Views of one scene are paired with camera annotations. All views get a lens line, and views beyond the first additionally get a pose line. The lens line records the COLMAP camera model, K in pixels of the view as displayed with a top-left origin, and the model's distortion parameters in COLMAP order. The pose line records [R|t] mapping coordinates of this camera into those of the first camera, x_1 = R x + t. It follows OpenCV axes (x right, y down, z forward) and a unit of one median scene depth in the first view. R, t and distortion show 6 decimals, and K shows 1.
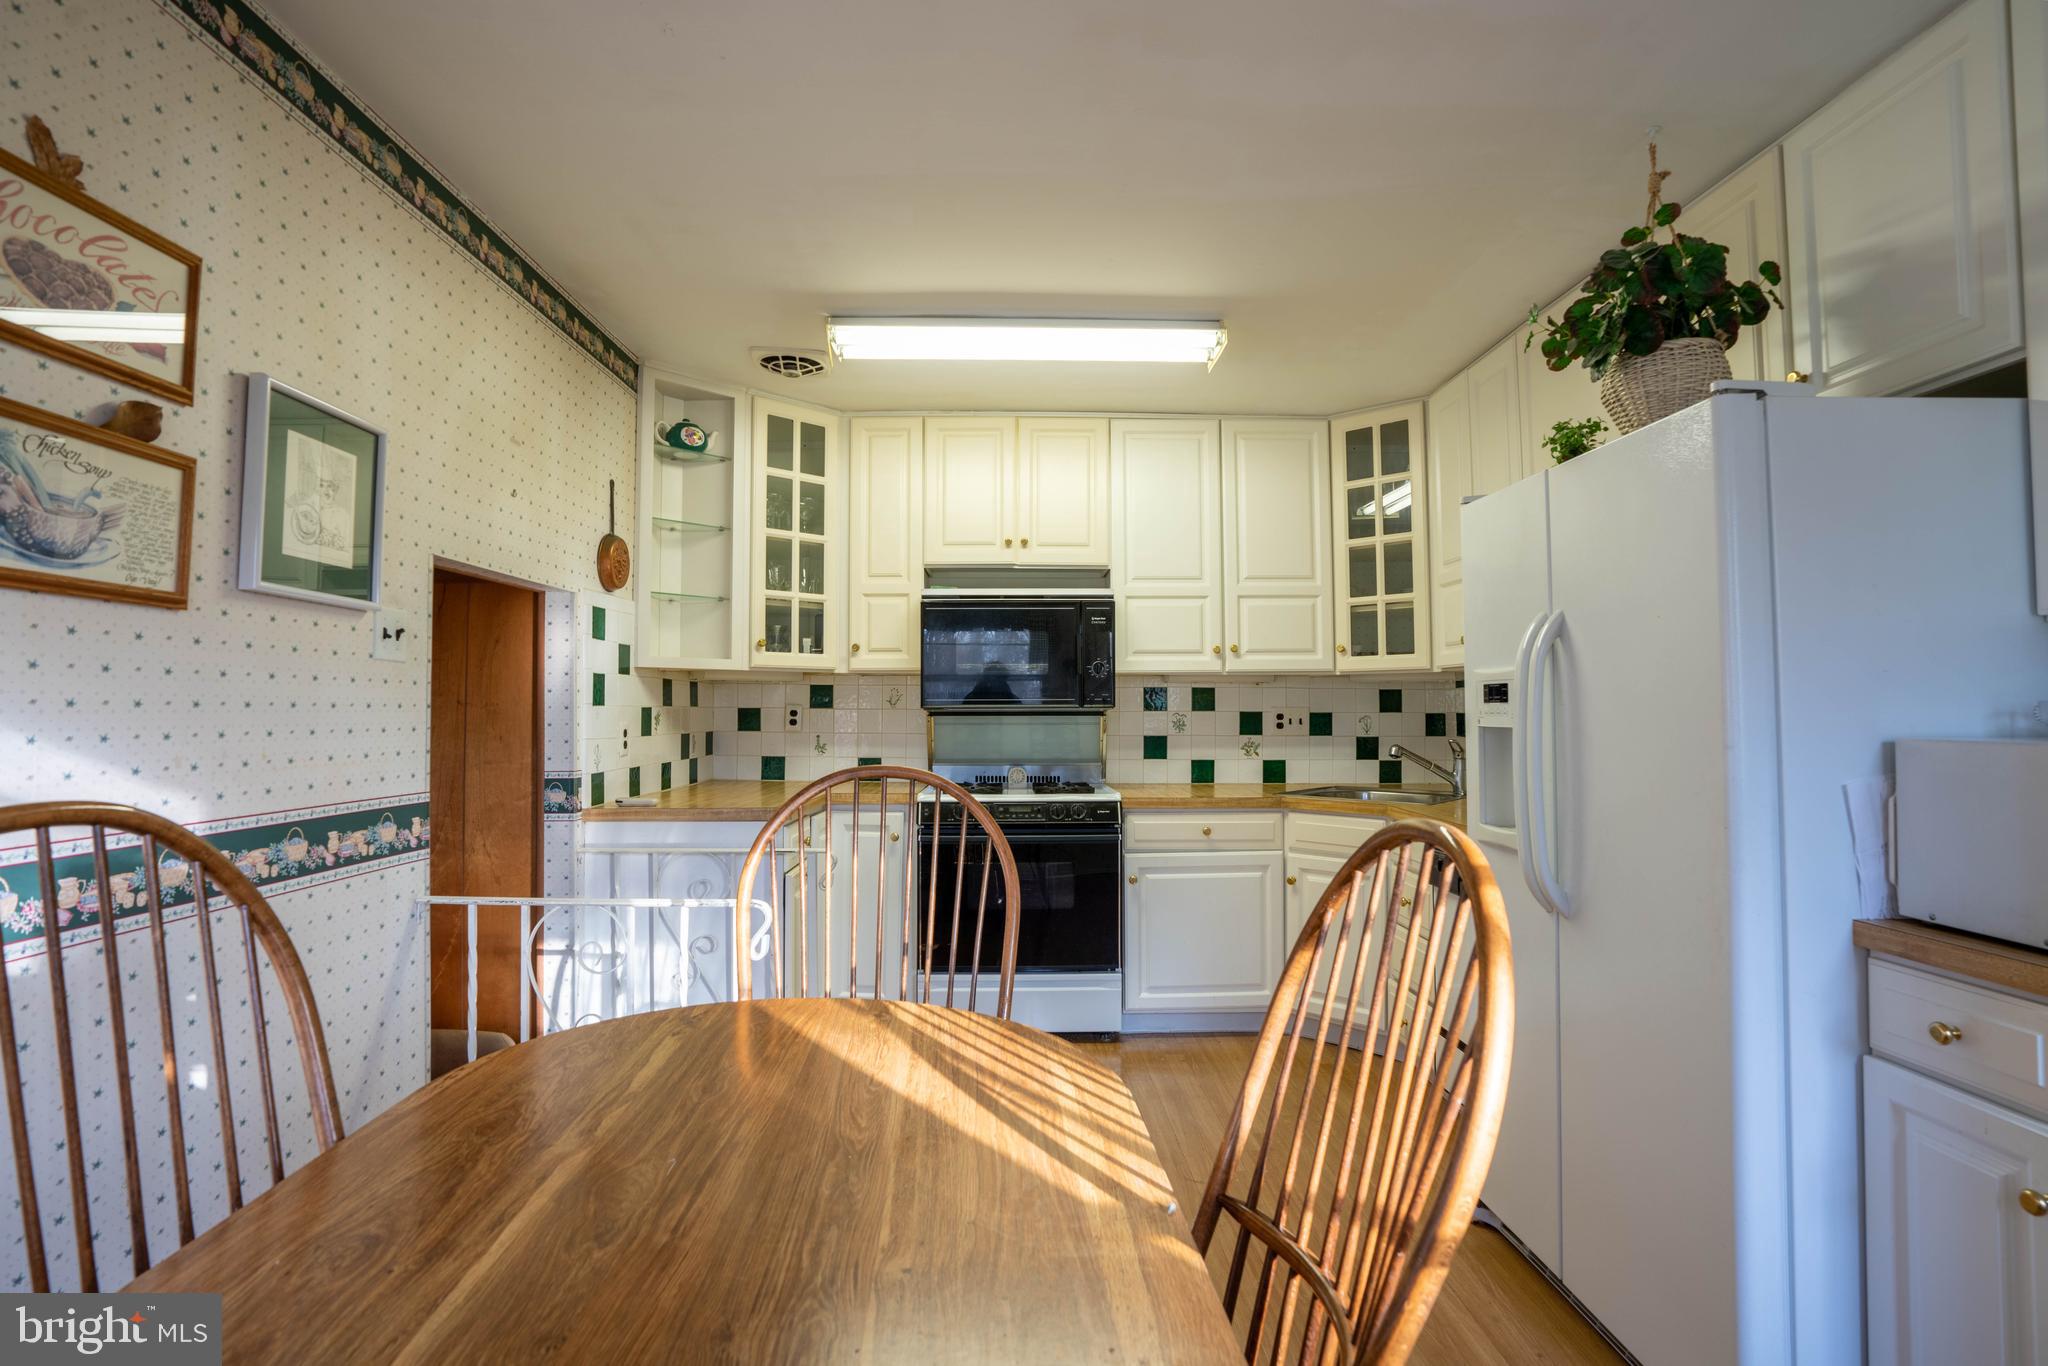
lens RADIAL K [[990.6, 0, 1021.1], [0, 990.6, 678.8], [0, 0, 1]] dist [-0.069359, 0.031924]
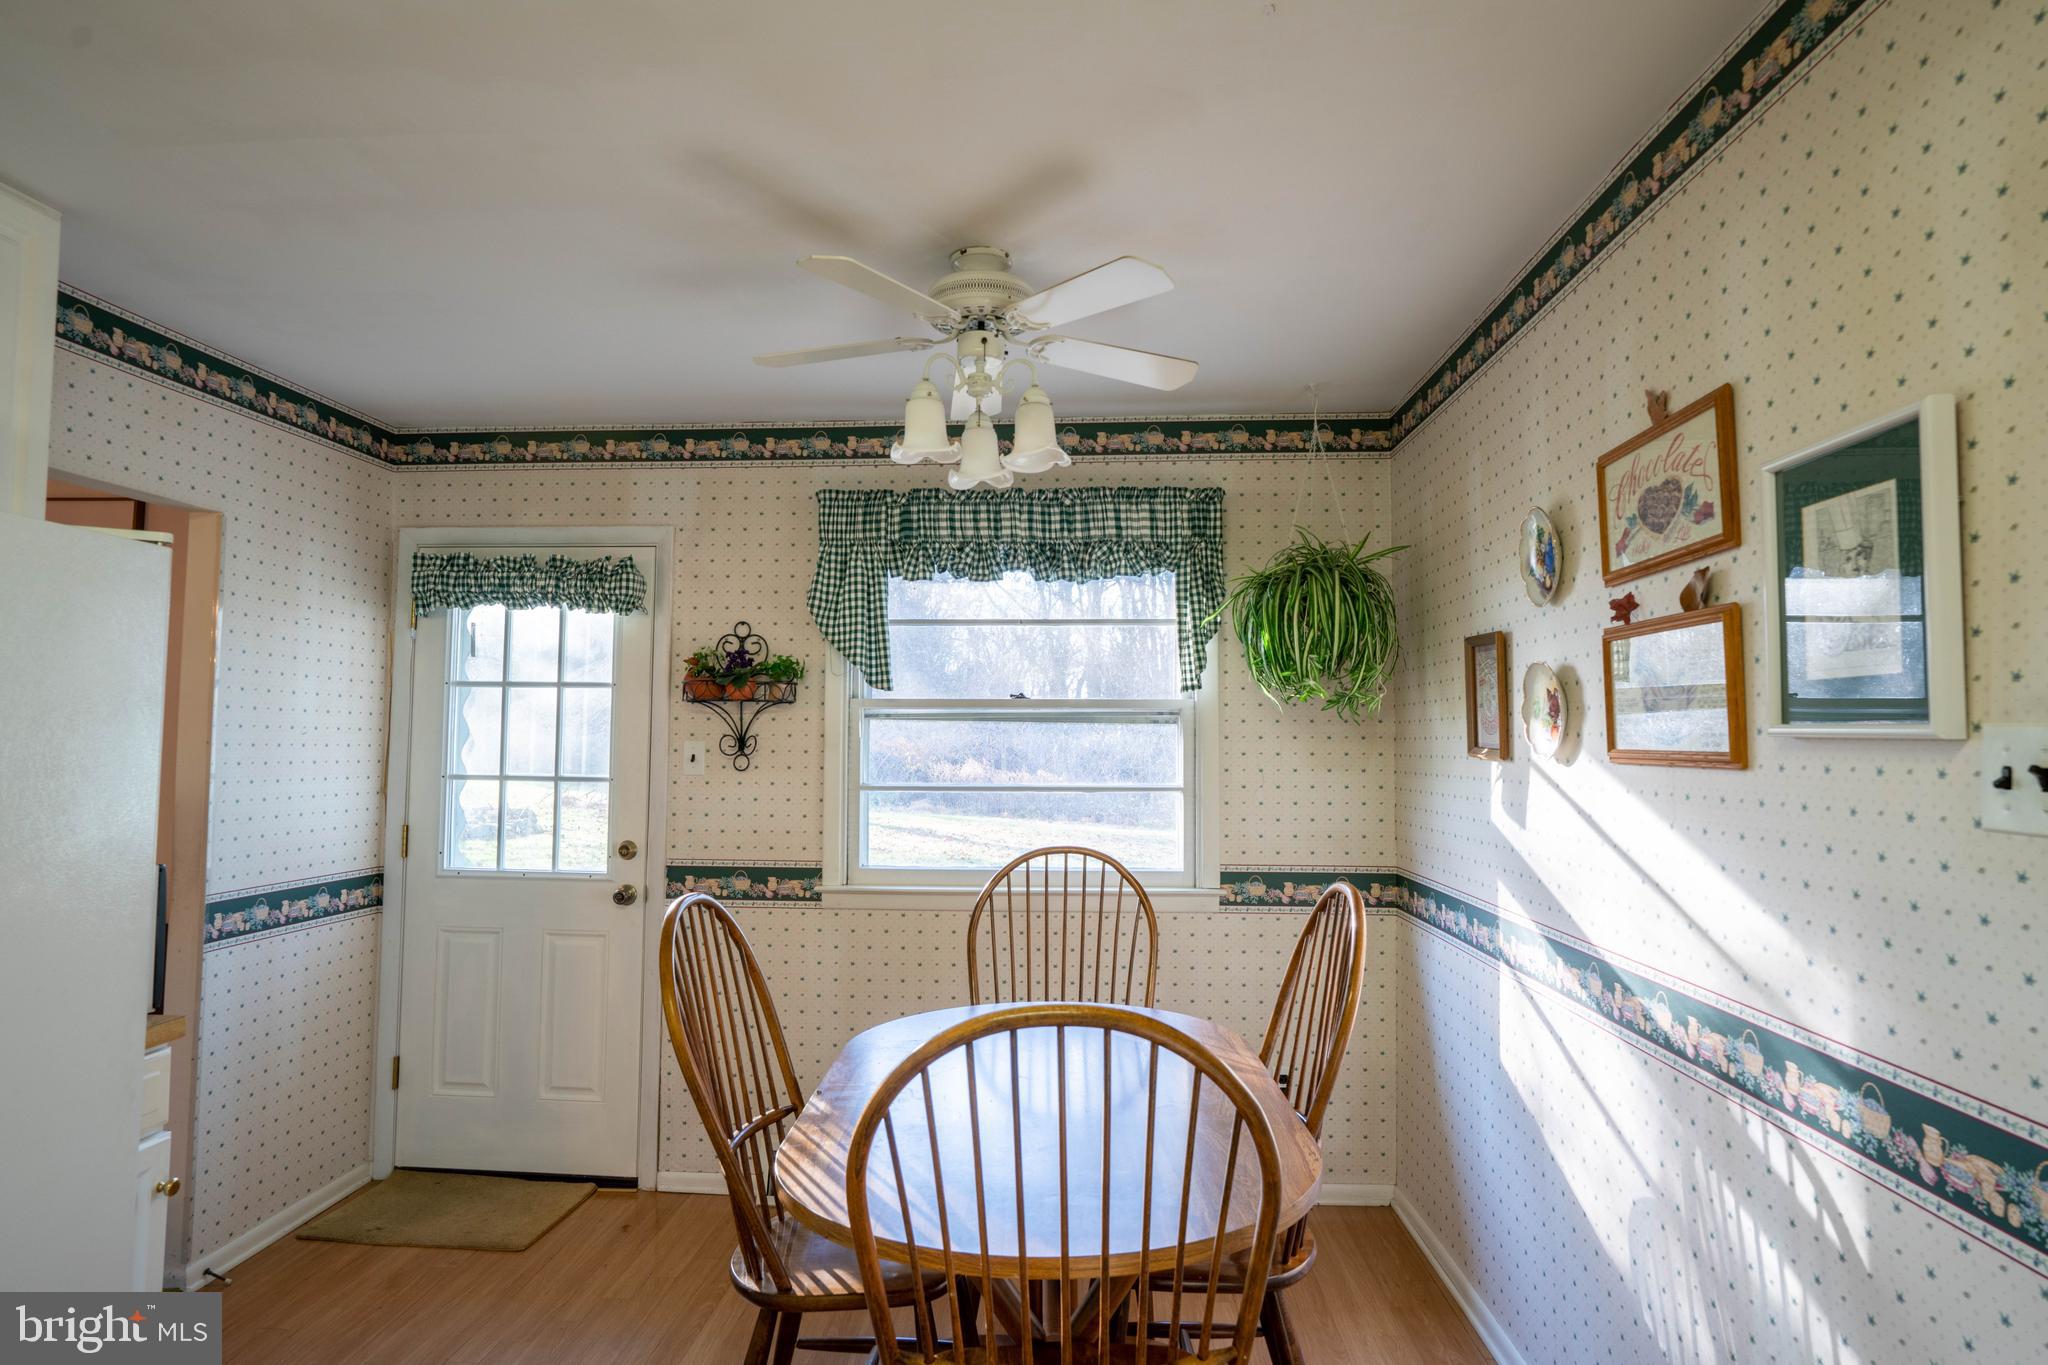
lens RADIAL K [[1185.7, 0, 1024.0], [0, 1185.7, 682.5], [0, 0, 1]] dist [0.000474, 0.000322]
pose [[-0.997907, -0.006530, 0.064342, -0.109855], [-0.011883, 0.996464, -0.083174, -0.021928], [-0.063572, -0.083764, -0.994456, 0.913638]]
